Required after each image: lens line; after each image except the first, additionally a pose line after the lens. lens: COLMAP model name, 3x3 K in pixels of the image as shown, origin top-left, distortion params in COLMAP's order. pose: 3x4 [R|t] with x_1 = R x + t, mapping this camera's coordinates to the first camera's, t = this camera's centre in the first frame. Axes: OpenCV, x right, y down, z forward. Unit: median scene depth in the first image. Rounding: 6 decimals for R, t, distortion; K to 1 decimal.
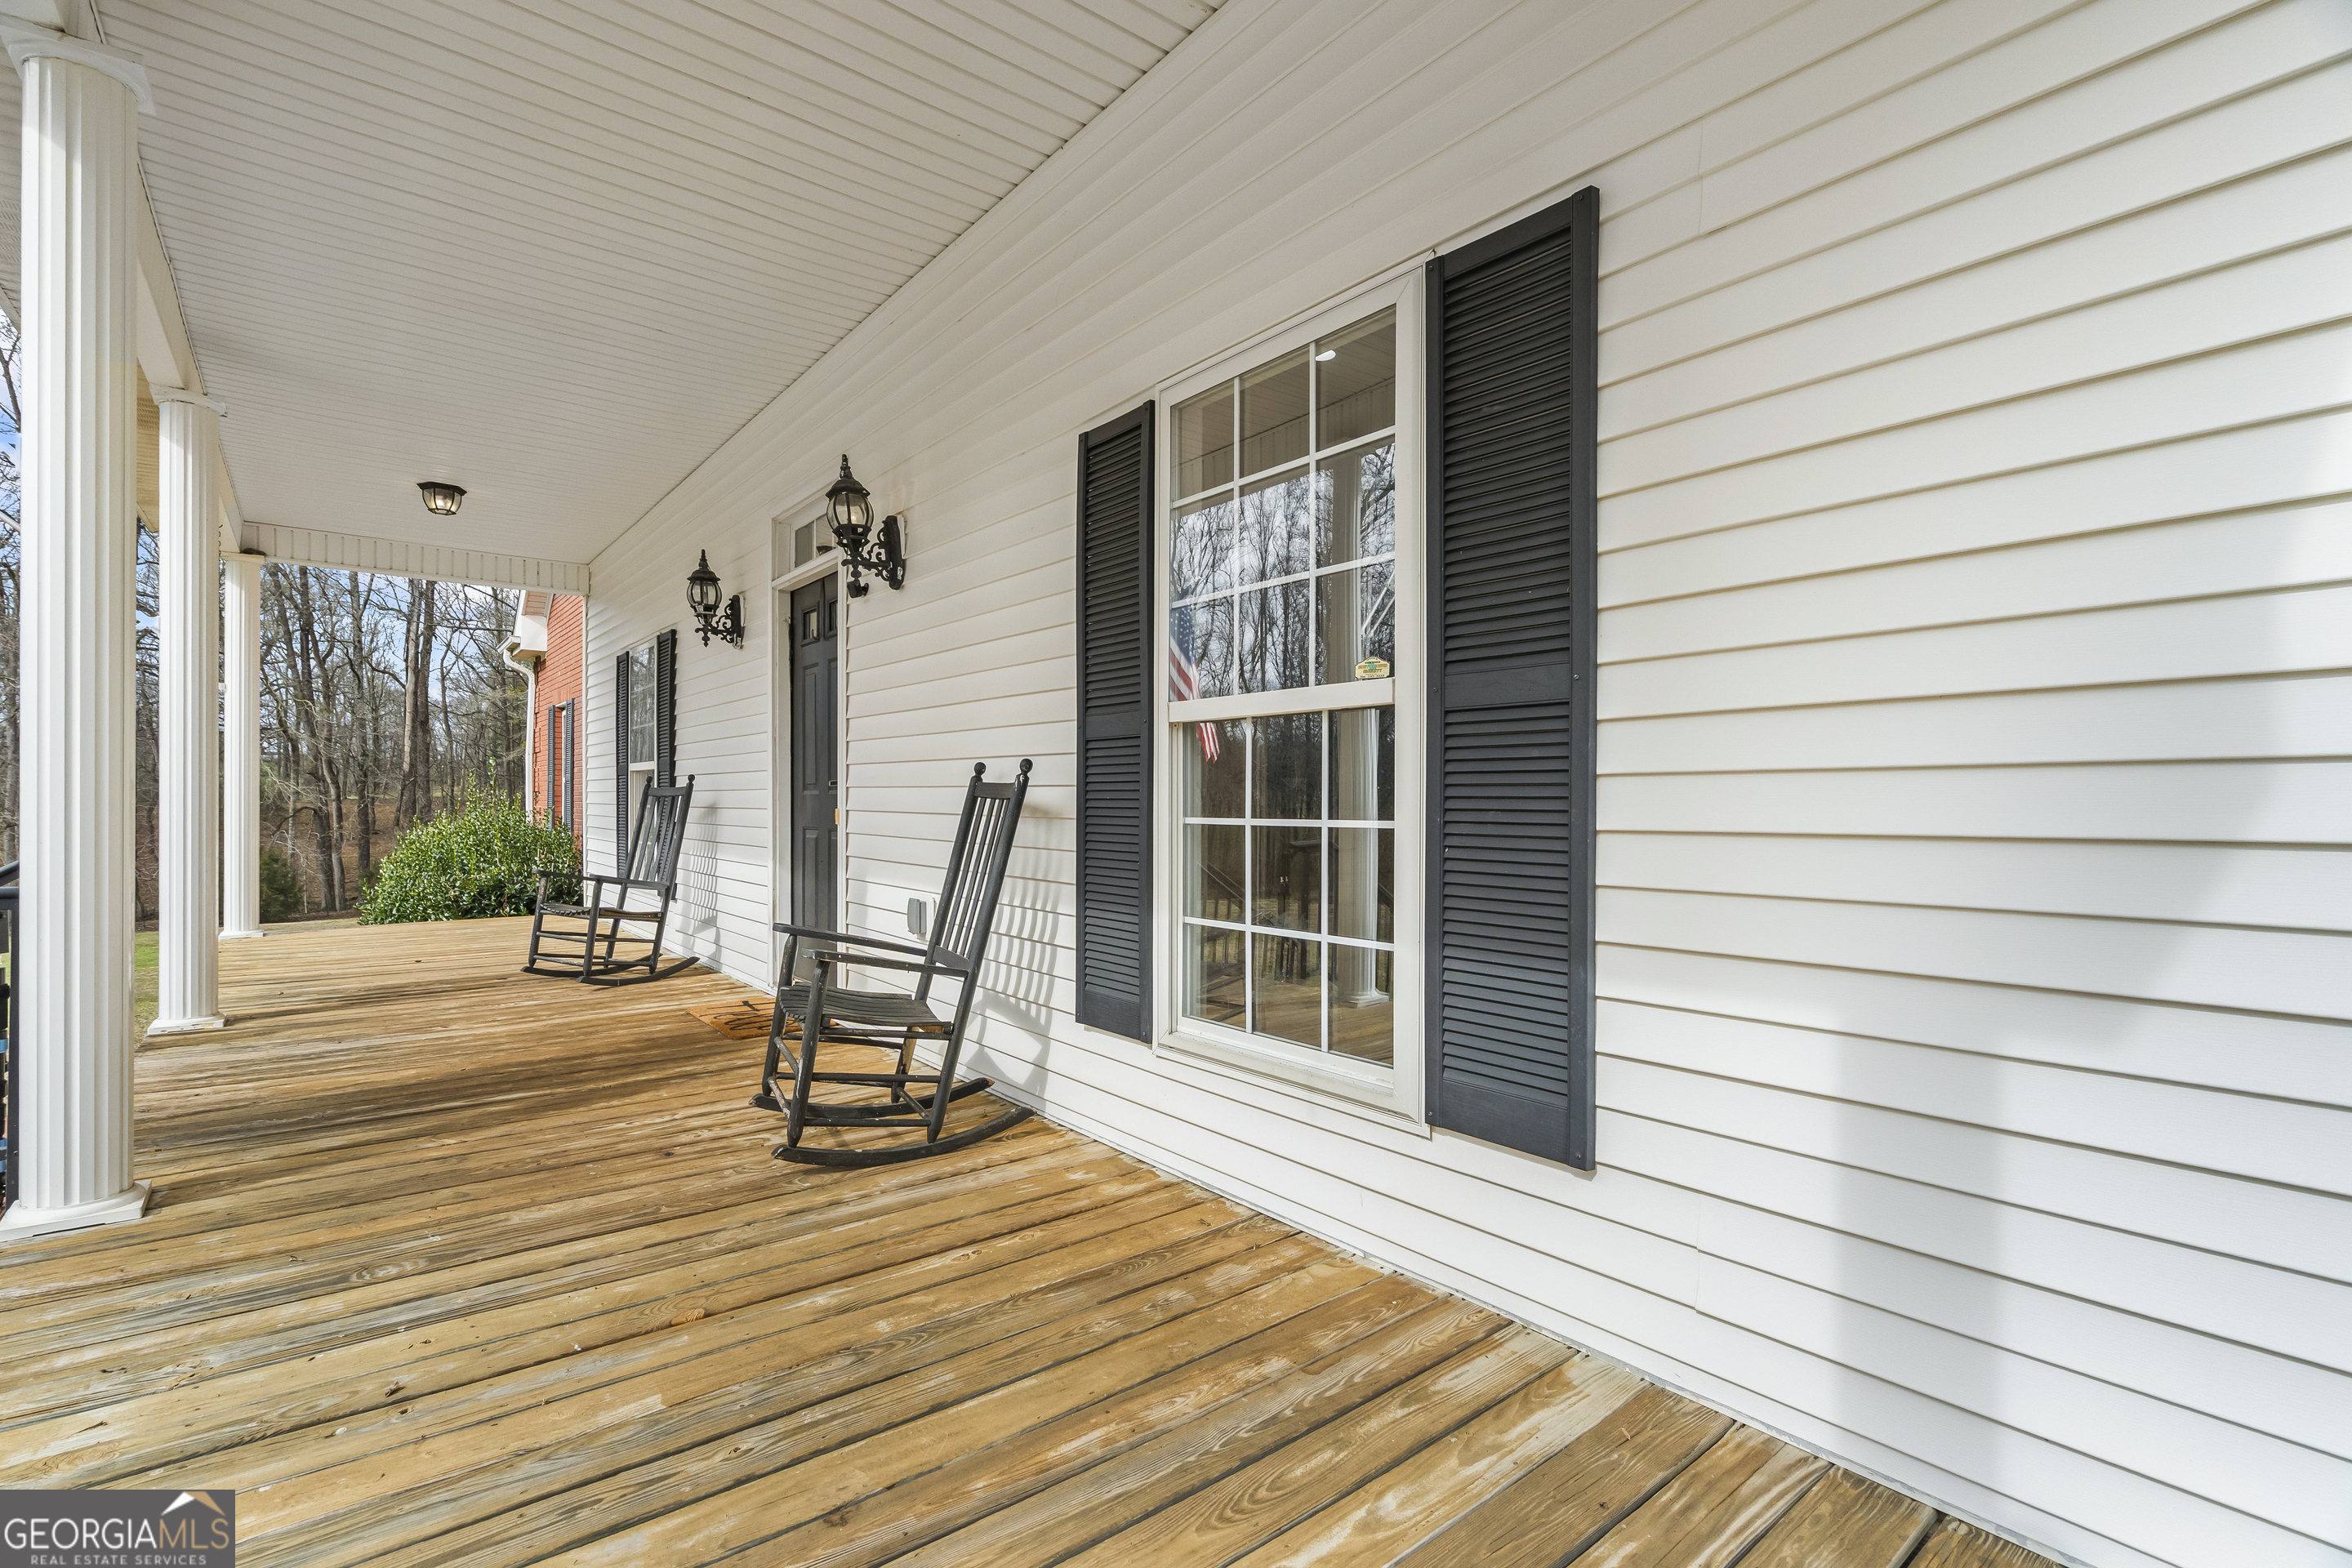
lens RADIAL K [[1130.7, 0, 1175.6], [0, 1130.7, 805.6], [0, 0, 1]] dist [-0.000654, 0.000226]
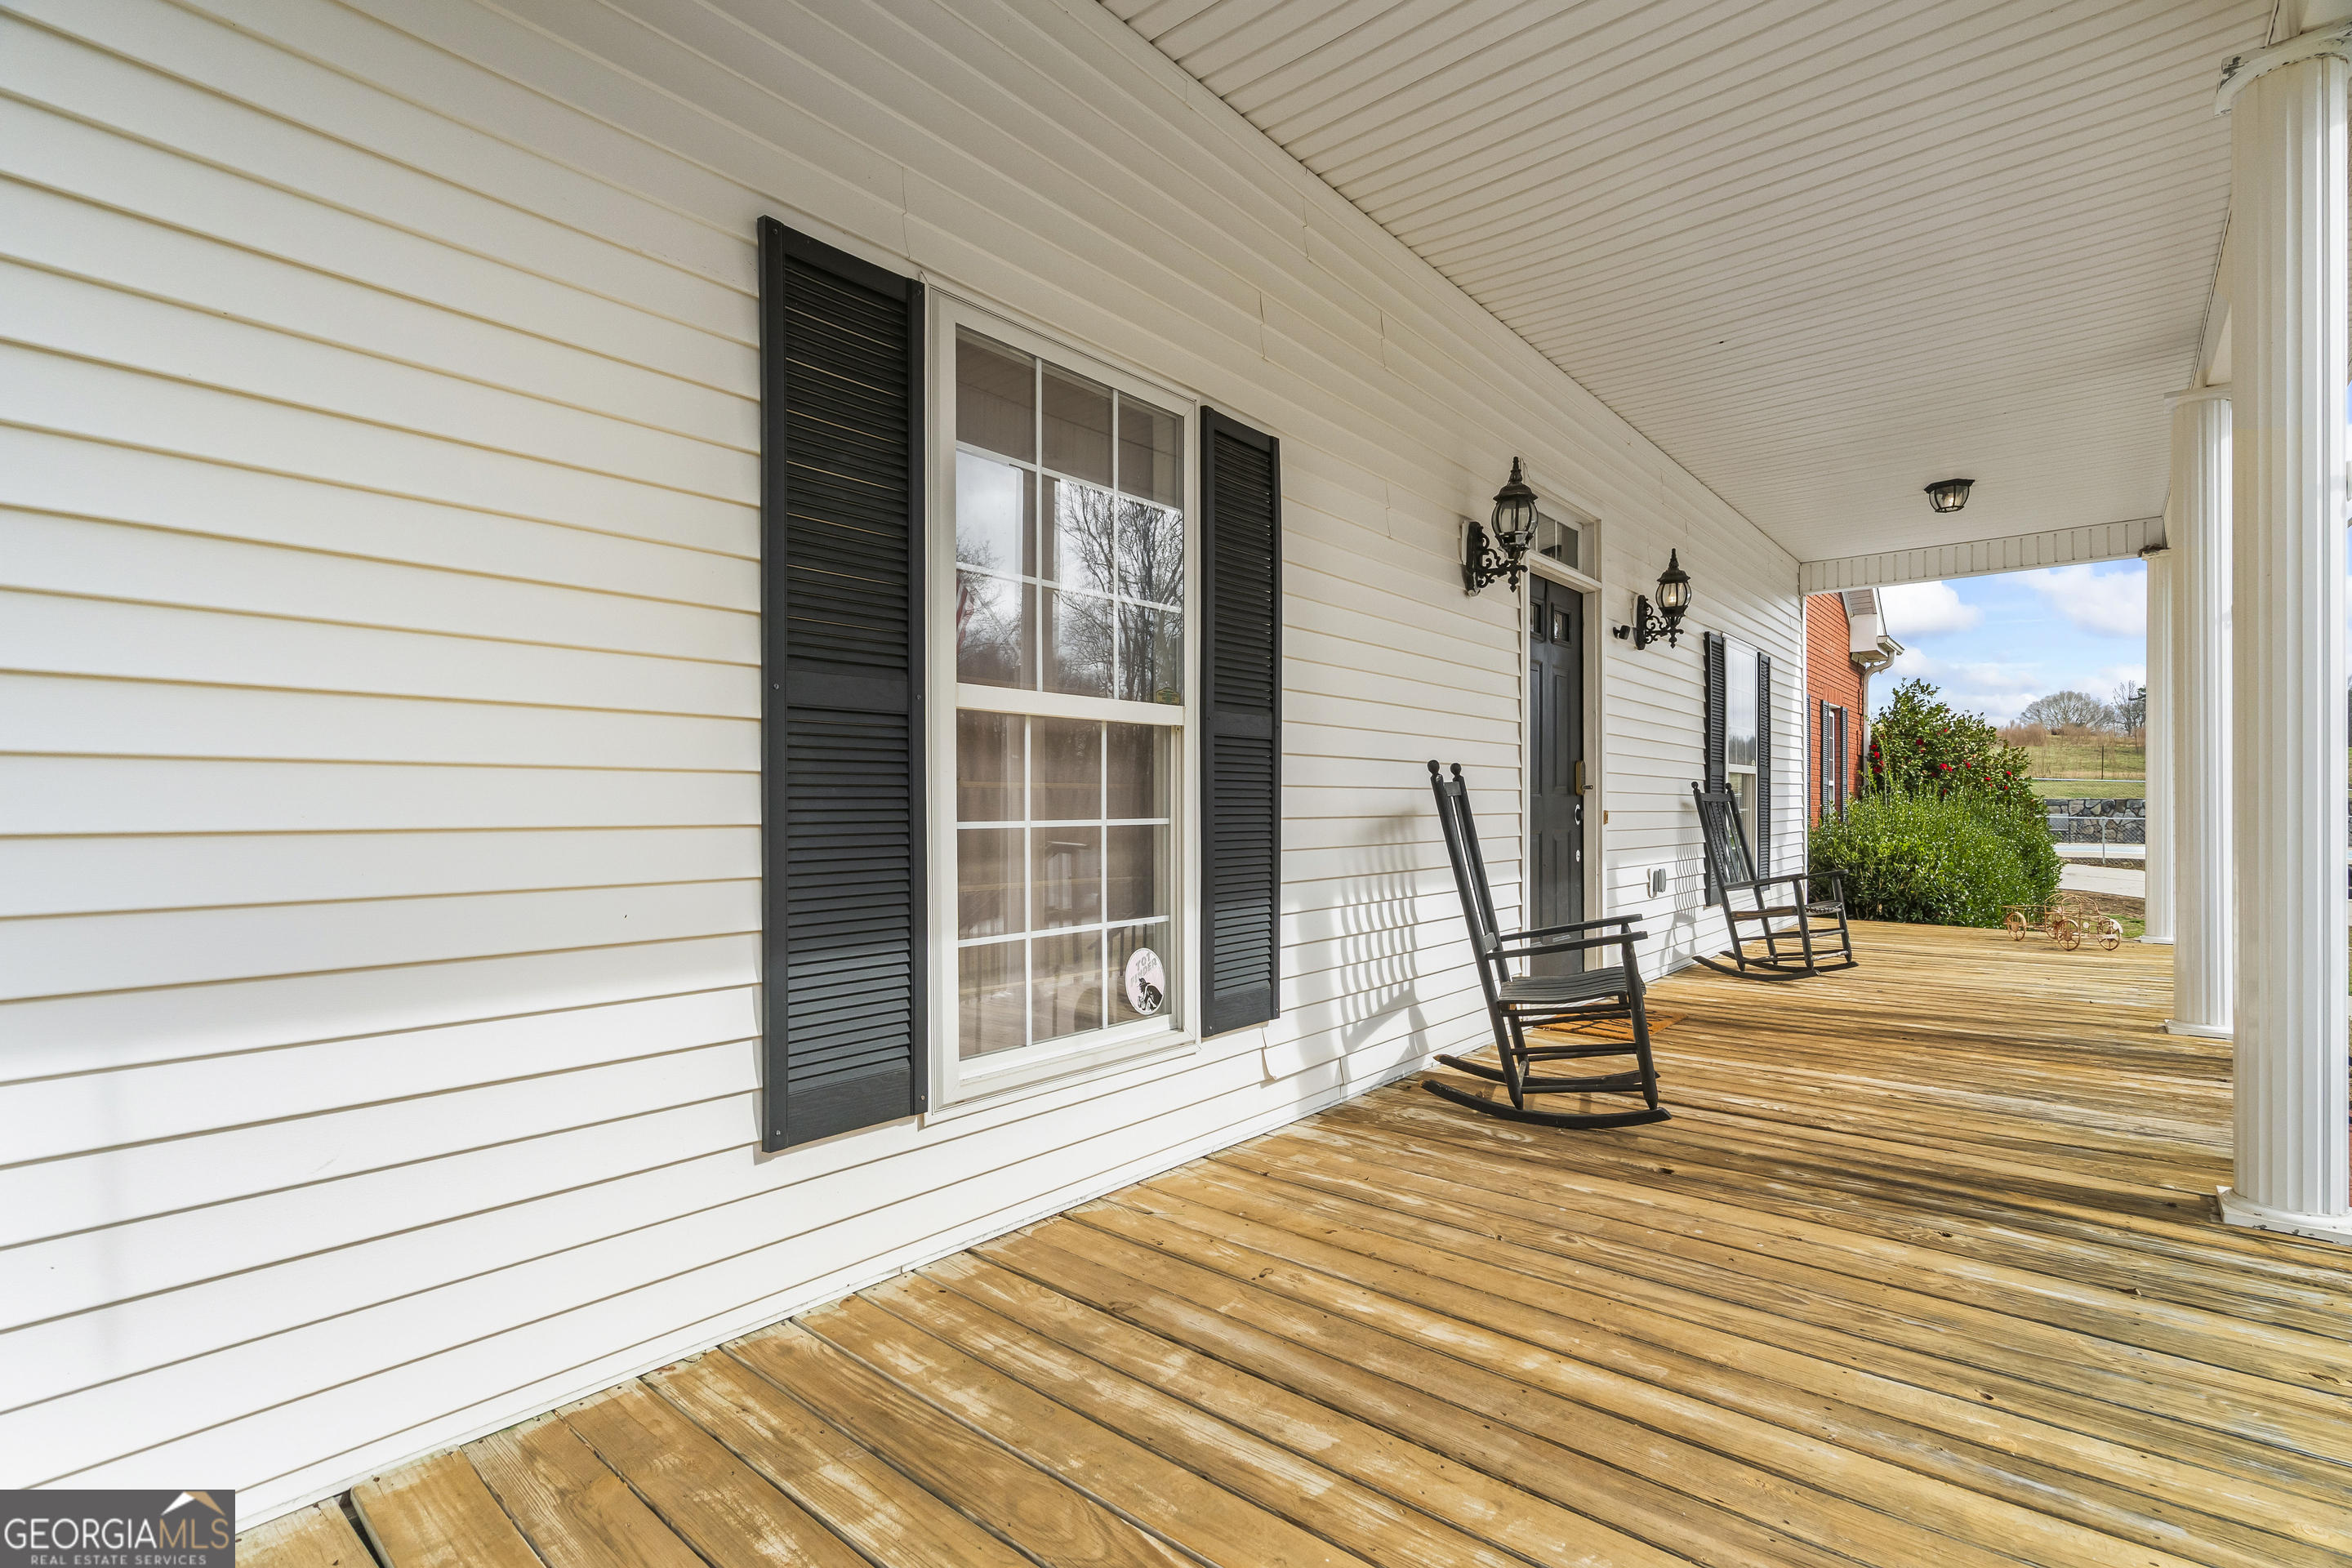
lens RADIAL K [[1074.3, 0, 1153.2], [0, 1074.3, 798.1], [0, 0, 1]] dist [0.001602, 0.000580]
pose [[-0.194695, -0.005700, 0.980847, -0.960154], [-0.004225, 0.999979, 0.004972, -0.013184], [-0.980855, -0.003176, -0.194715, 1.219032]]
